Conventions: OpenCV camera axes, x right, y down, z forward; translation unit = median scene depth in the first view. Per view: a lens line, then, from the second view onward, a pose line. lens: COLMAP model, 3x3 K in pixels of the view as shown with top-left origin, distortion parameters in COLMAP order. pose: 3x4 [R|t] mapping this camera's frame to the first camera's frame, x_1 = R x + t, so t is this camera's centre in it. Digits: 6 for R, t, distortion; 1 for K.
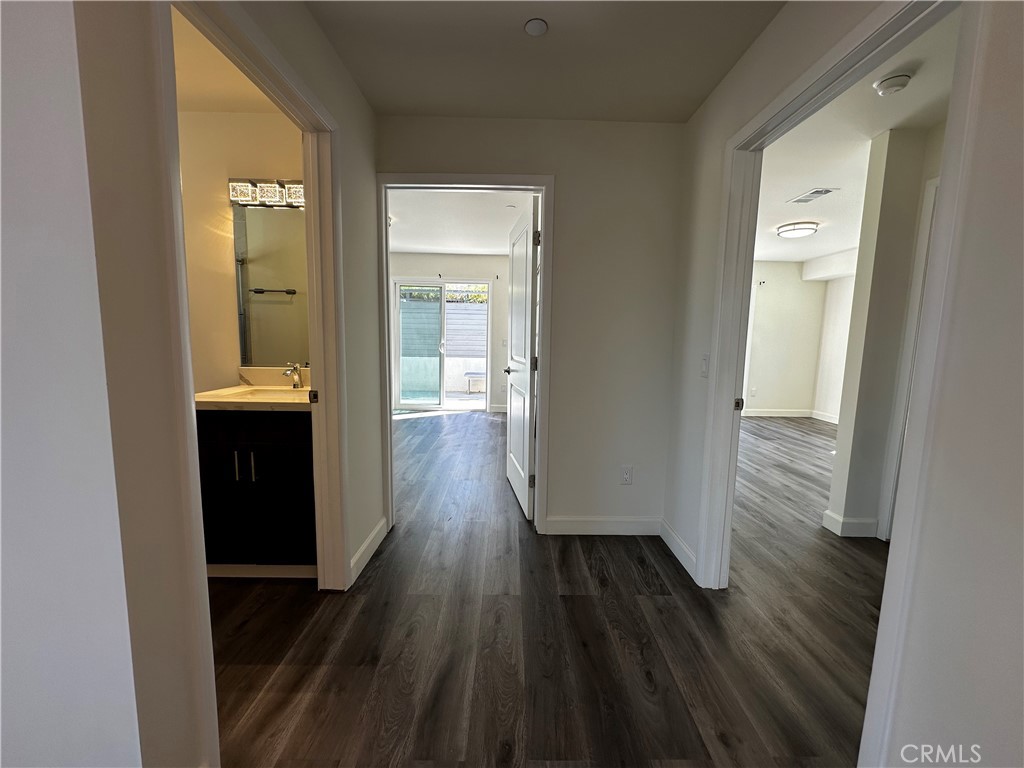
lens RADIAL K [[410.3, 0, 507.9], [0, 410.3, 386.9], [0, 0, 1]] dist [-0.001244, 0.000473]
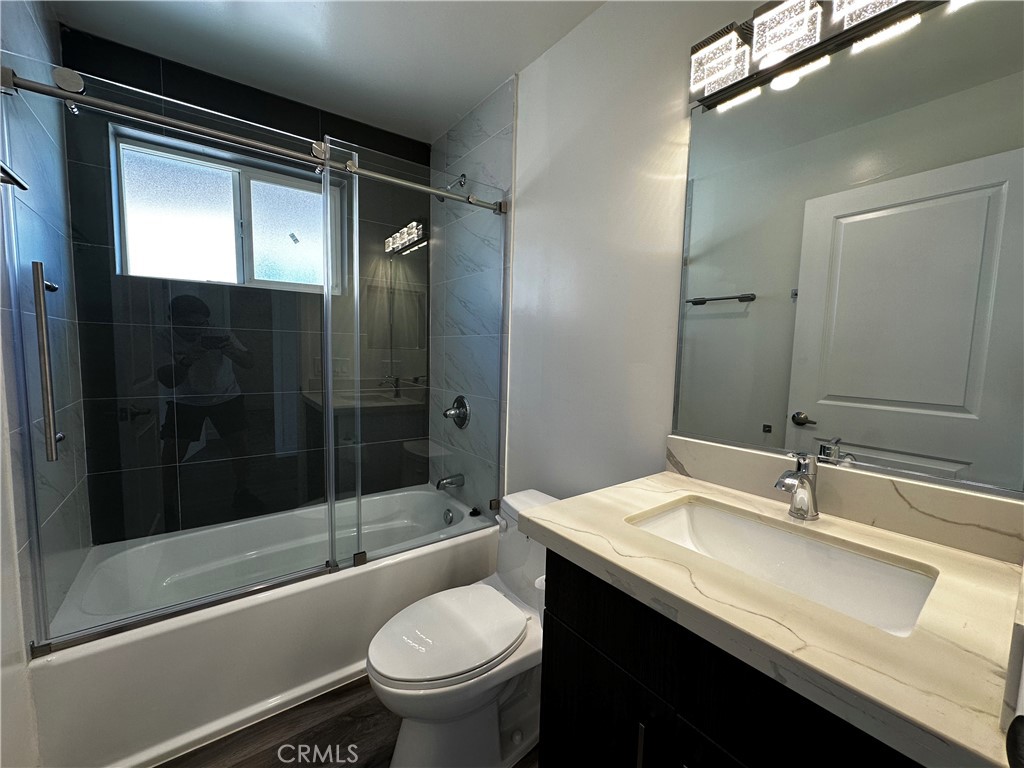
lens RADIAL K [[410.3, 0, 511.4], [0, 410.3, 384.6], [0, 0, 1]] dist [-0.001244, 0.000473]
pose [[0.602498, 0.059880, -0.795871, -0.382176], [-0.106881, 0.994253, -0.006106, -0.088978], [0.790932, 0.088743, 0.605435, 0.549007]]
